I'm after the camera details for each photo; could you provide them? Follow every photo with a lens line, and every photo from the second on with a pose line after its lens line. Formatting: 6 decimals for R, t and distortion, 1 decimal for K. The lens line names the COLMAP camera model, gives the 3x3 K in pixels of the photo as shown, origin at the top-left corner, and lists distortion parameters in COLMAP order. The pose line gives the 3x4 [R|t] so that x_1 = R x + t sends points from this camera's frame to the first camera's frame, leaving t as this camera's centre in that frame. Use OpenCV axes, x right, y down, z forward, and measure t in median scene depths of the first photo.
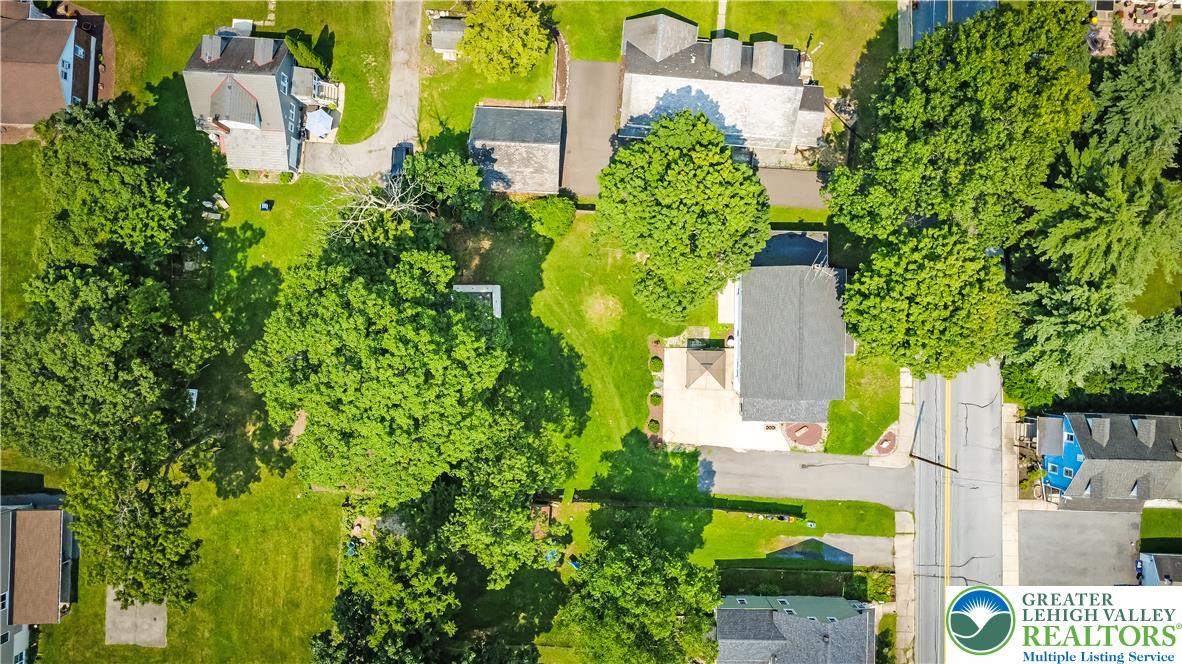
lens RADIAL K [[869.0, 0, 591.0], [0, 869.0, 332.0], [0, 0, 1]] dist [0.006298, -0.003729]
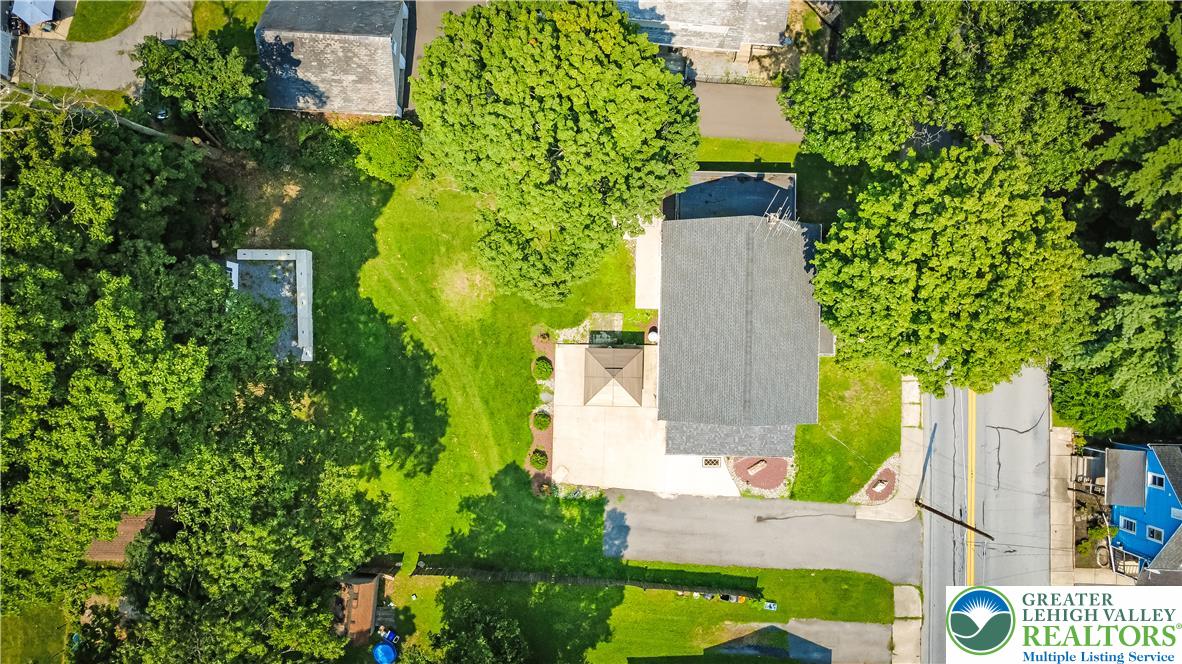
lens RADIAL K [[869.0, 0, 591.0], [0, 869.0, 332.0], [0, 0, 1]] dist [0.006298, -0.003729]
pose [[0.999993, 0.003655, 0.001241, 0.112884], [-0.003653, 0.999991, -0.001981, 0.009995], [-0.001249, 0.001977, 0.999997, 0.324822]]
